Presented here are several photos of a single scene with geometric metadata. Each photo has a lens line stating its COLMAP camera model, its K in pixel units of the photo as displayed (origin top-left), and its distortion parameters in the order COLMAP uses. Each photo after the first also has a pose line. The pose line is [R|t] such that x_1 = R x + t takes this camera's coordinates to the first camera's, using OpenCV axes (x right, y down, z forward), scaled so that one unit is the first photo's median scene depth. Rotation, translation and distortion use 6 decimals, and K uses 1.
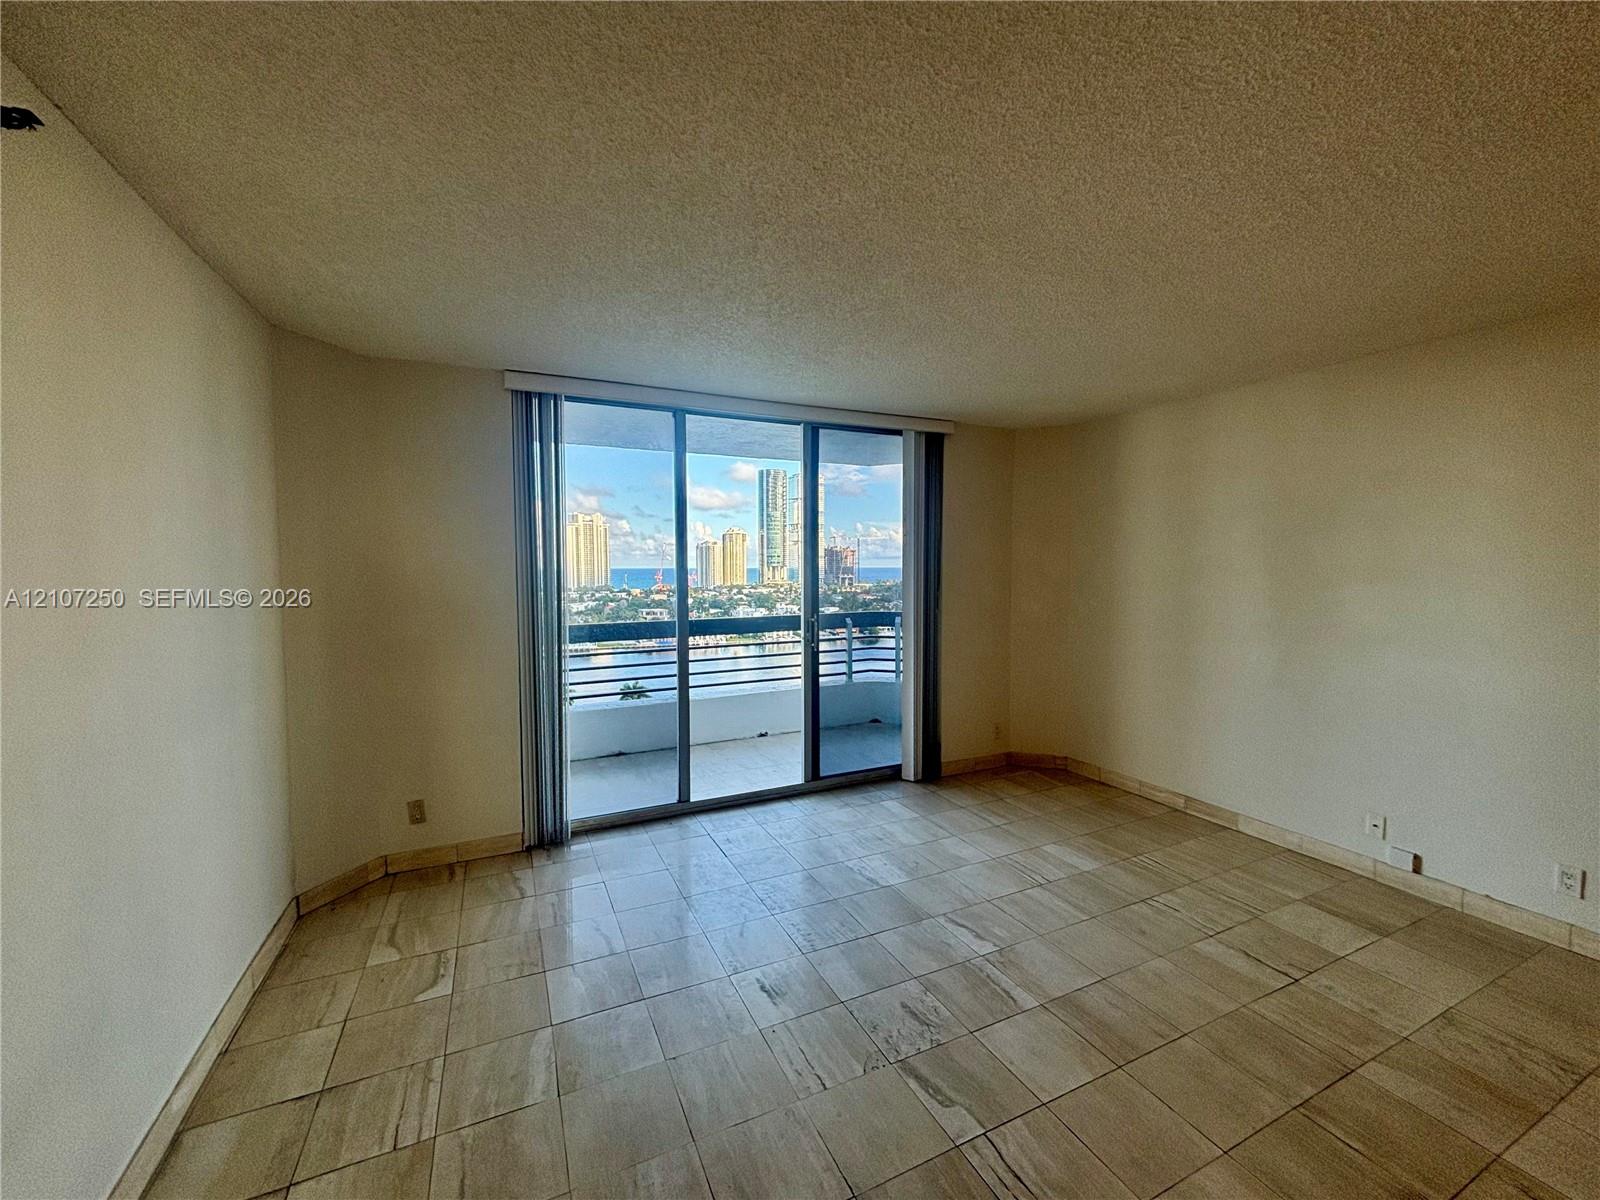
lens RADIAL K [[647.4, 0, 807.4], [0, 647.4, 607.5], [0, 0, 1]] dist [0.003682, -0.001212]
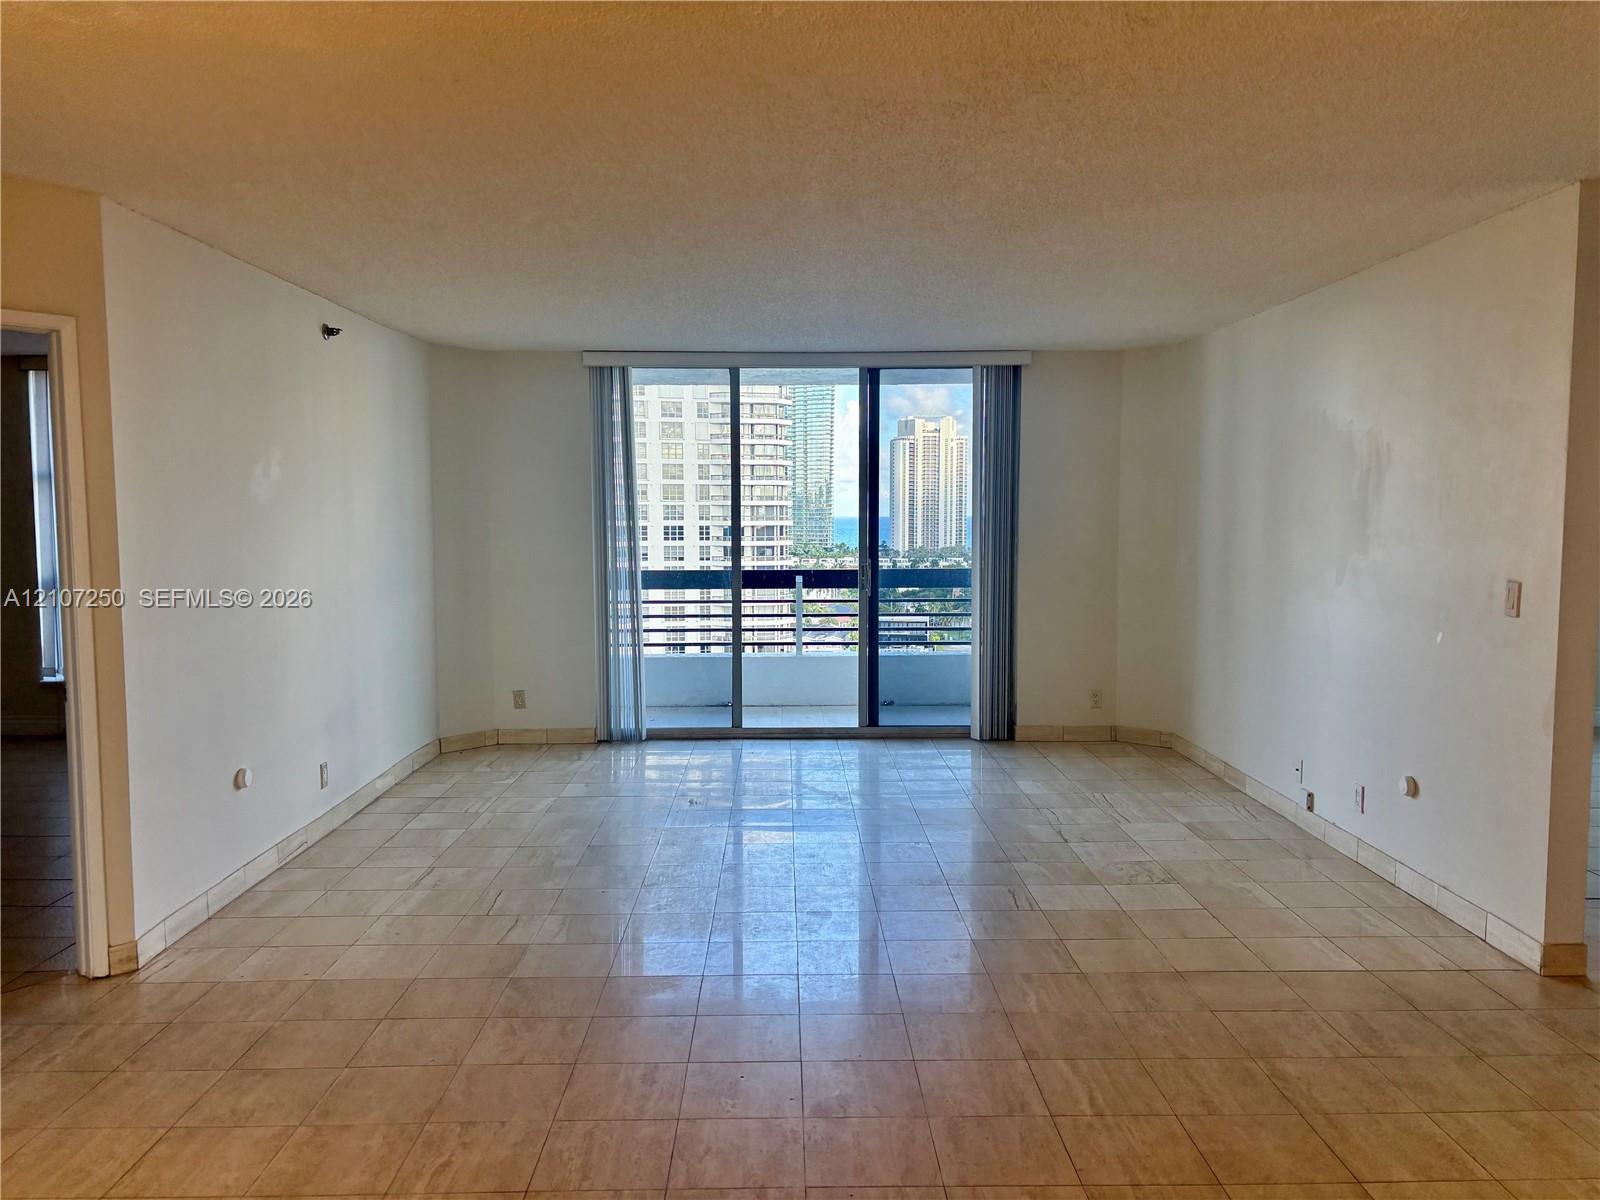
lens RADIAL K [[1196.3, 0, 808.0], [0, 1196.3, 596.5], [0, 0, 1]] dist [0.010844, 0.000169]
pose [[0.913039, 0.032625, -0.406566, 0.699110], [-0.029886, 0.999468, 0.013087, 0.052284], [0.406776, 0.000202, 0.913528, -0.743263]]
